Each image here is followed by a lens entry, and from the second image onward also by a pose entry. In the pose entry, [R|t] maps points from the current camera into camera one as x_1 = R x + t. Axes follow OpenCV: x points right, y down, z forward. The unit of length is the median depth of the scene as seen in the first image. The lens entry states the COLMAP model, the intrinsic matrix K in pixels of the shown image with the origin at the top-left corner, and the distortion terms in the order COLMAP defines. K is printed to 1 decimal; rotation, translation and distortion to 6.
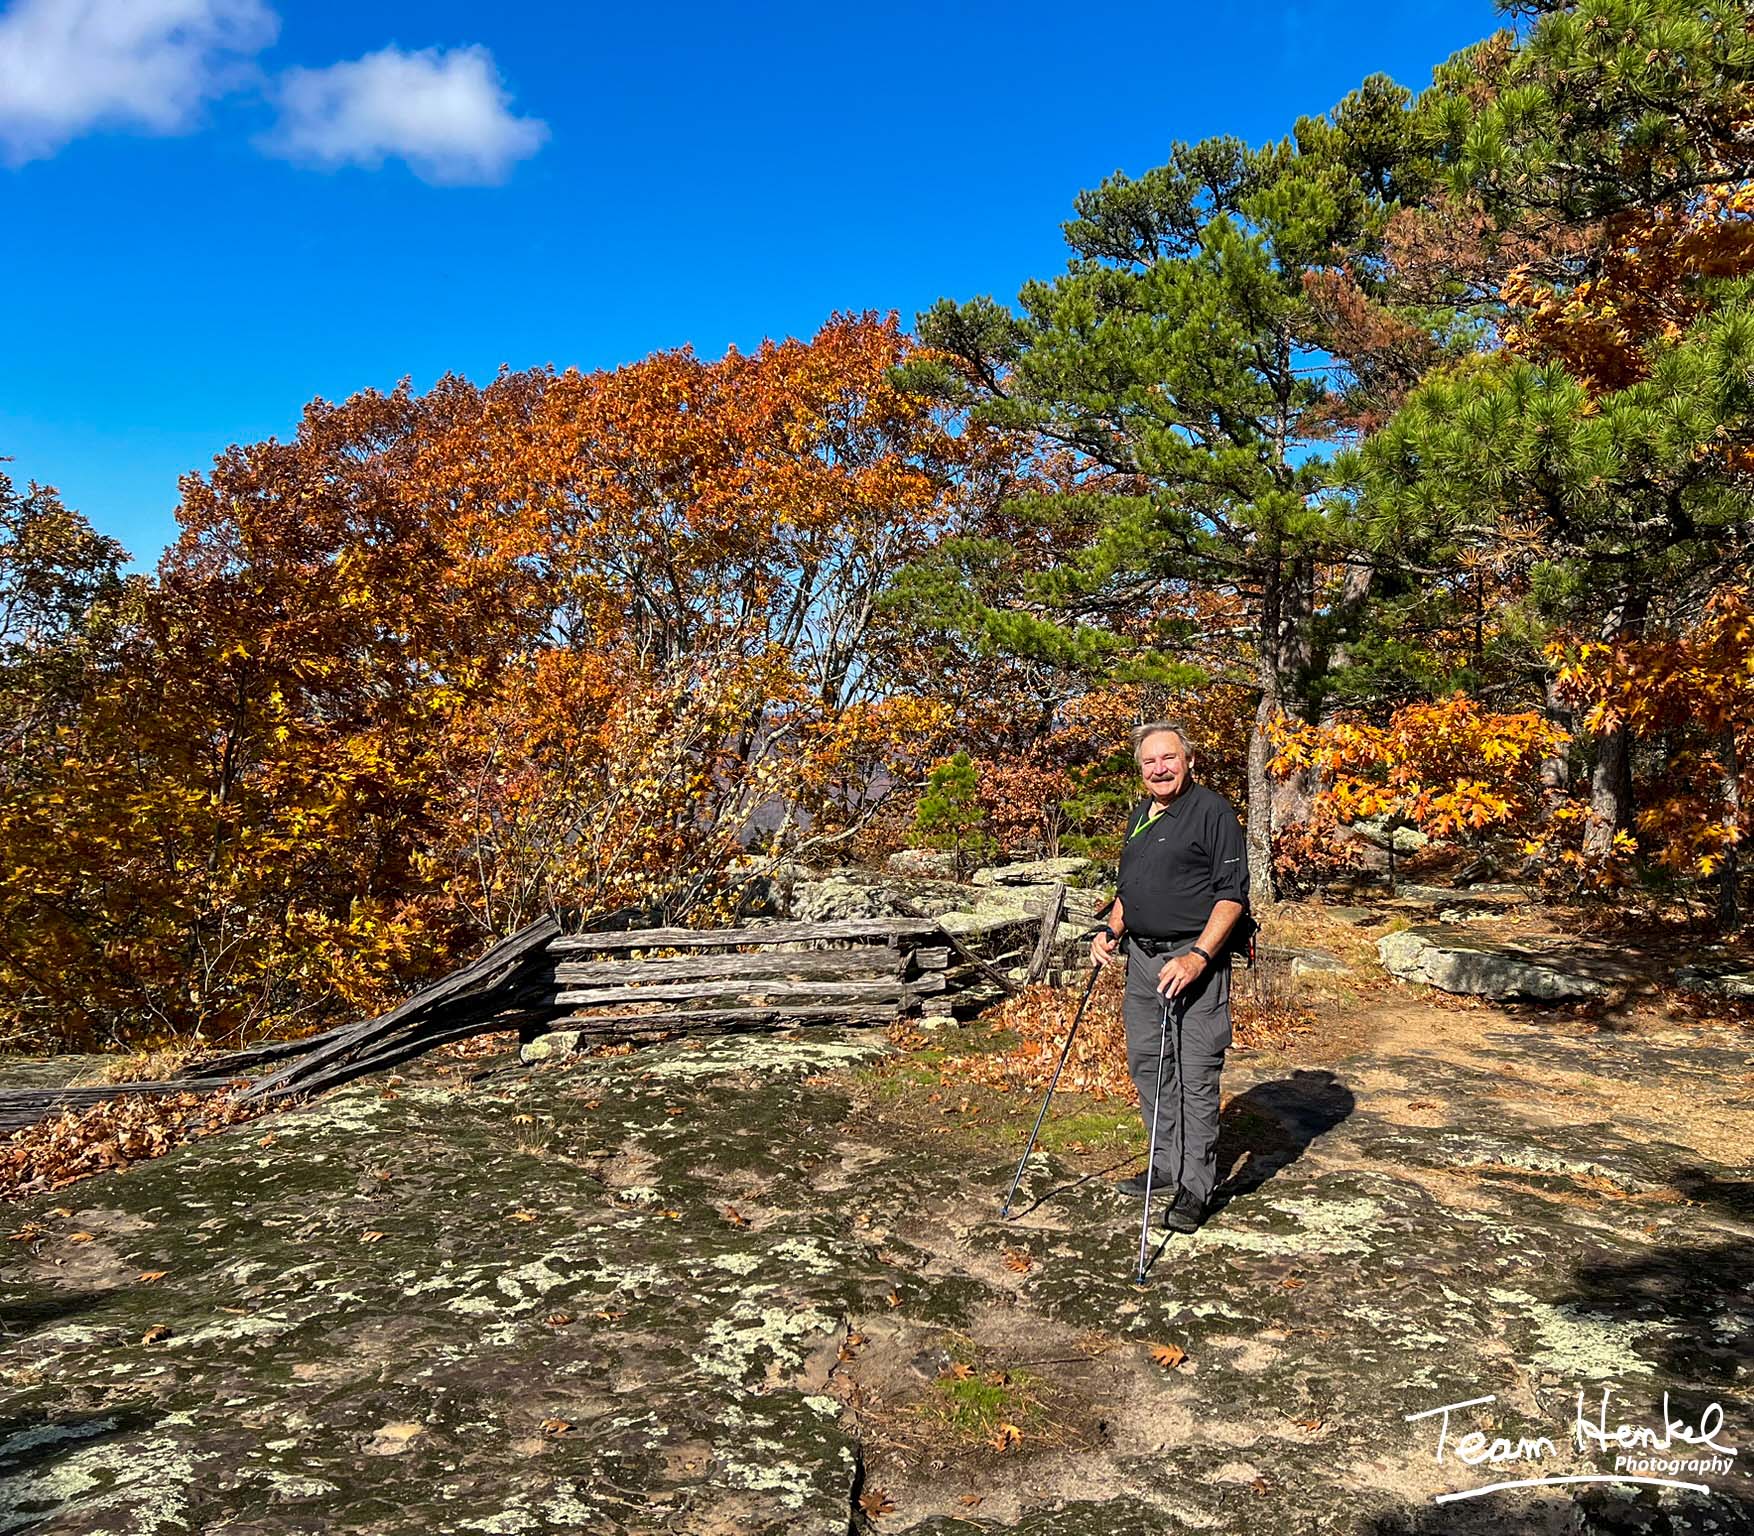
lens RADIAL K [[1465.3, 0, 875.0], [0, 1465.3, 760.8], [0, 0, 1]] dist [0.049895, -0.046956]
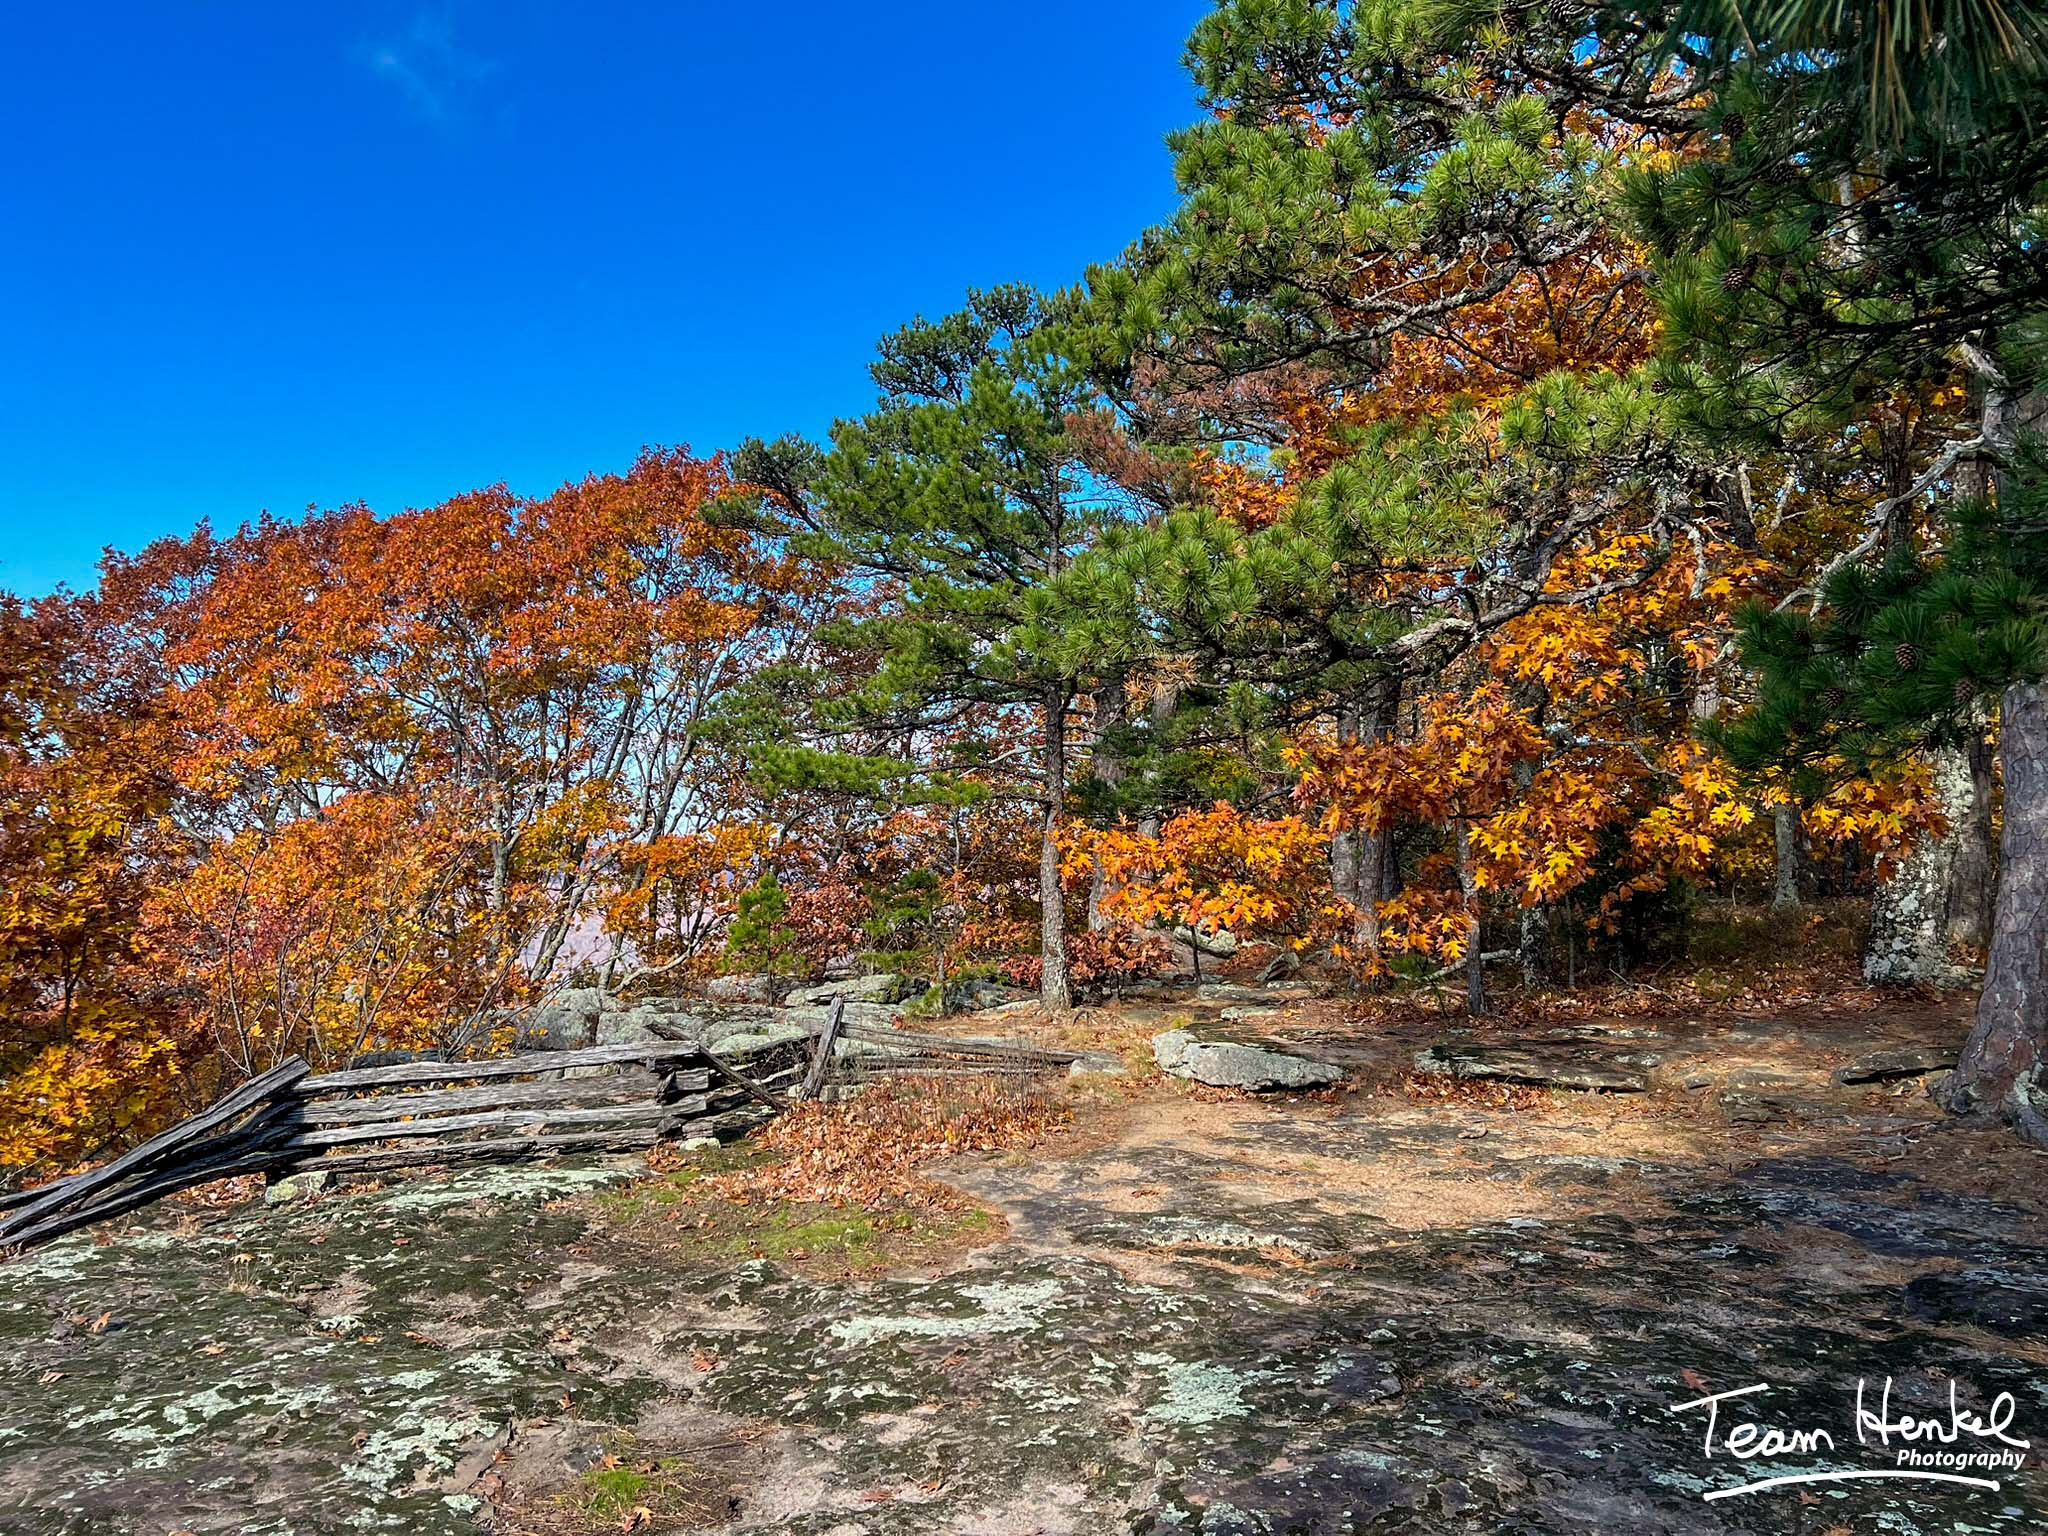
lens RADIAL K [[1567.0, 0, 1026.6], [0, 1567.0, 771.5], [0, 0, 1]] dist [0.024297, -0.025432]
pose [[0.995651, -0.035512, 0.086132, 0.214151], [0.041538, 0.996737, -0.069206, 0.007049], [-0.083394, 0.072483, 0.993877, -0.143198]]
